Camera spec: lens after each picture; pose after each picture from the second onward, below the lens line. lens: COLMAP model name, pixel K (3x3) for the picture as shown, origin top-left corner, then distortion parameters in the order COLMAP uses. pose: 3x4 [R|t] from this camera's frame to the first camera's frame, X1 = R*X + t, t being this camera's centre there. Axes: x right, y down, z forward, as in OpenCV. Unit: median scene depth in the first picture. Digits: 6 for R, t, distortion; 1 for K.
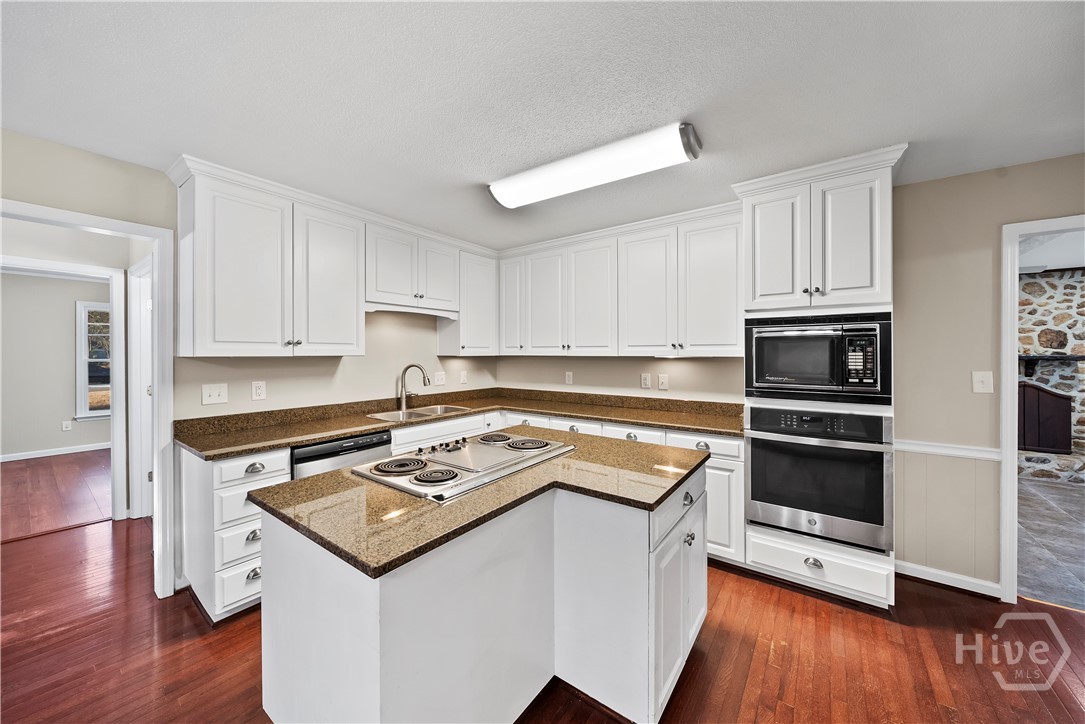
lens RADIAL K [[390.3, 0, 538.3], [0, 390.3, 352.0], [0, 0, 1]] dist [-0.001877, -0.000243]
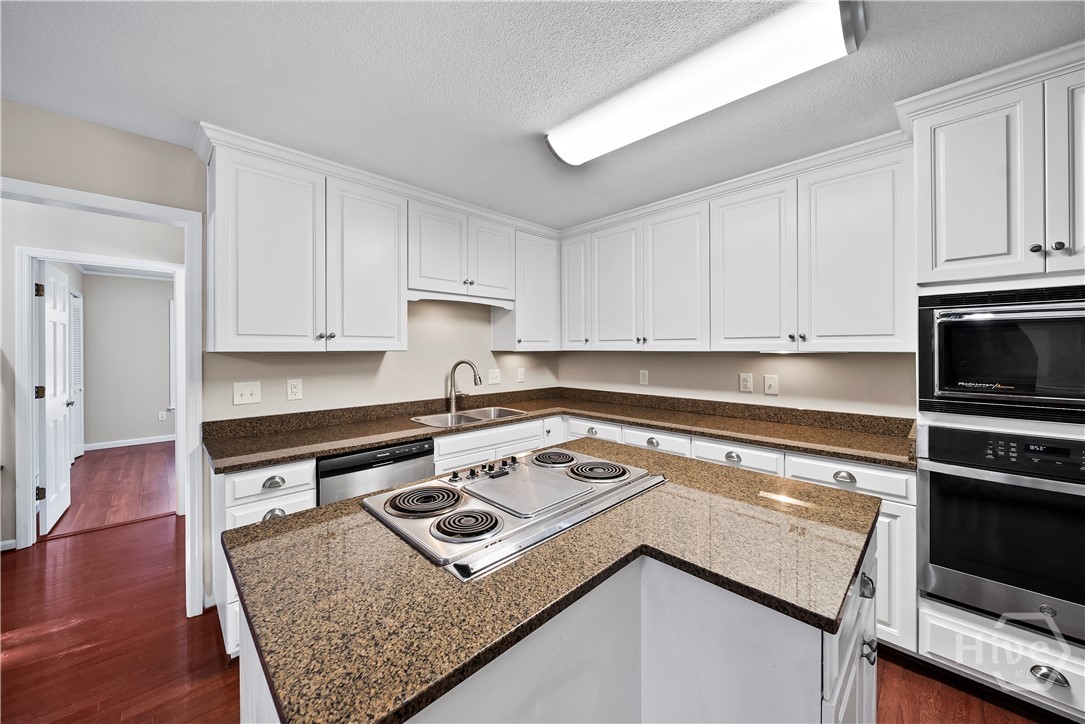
lens RADIAL K [[390.3, 0, 538.3], [0, 390.3, 352.0], [0, 0, 1]] dist [-0.001877, -0.000243]
pose [[0.987015, 0.000172, -0.160625, -0.016035], [0.001658, 0.999935, 0.011258, 0.003343], [0.160617, -0.011378, 0.986951, 0.213354]]
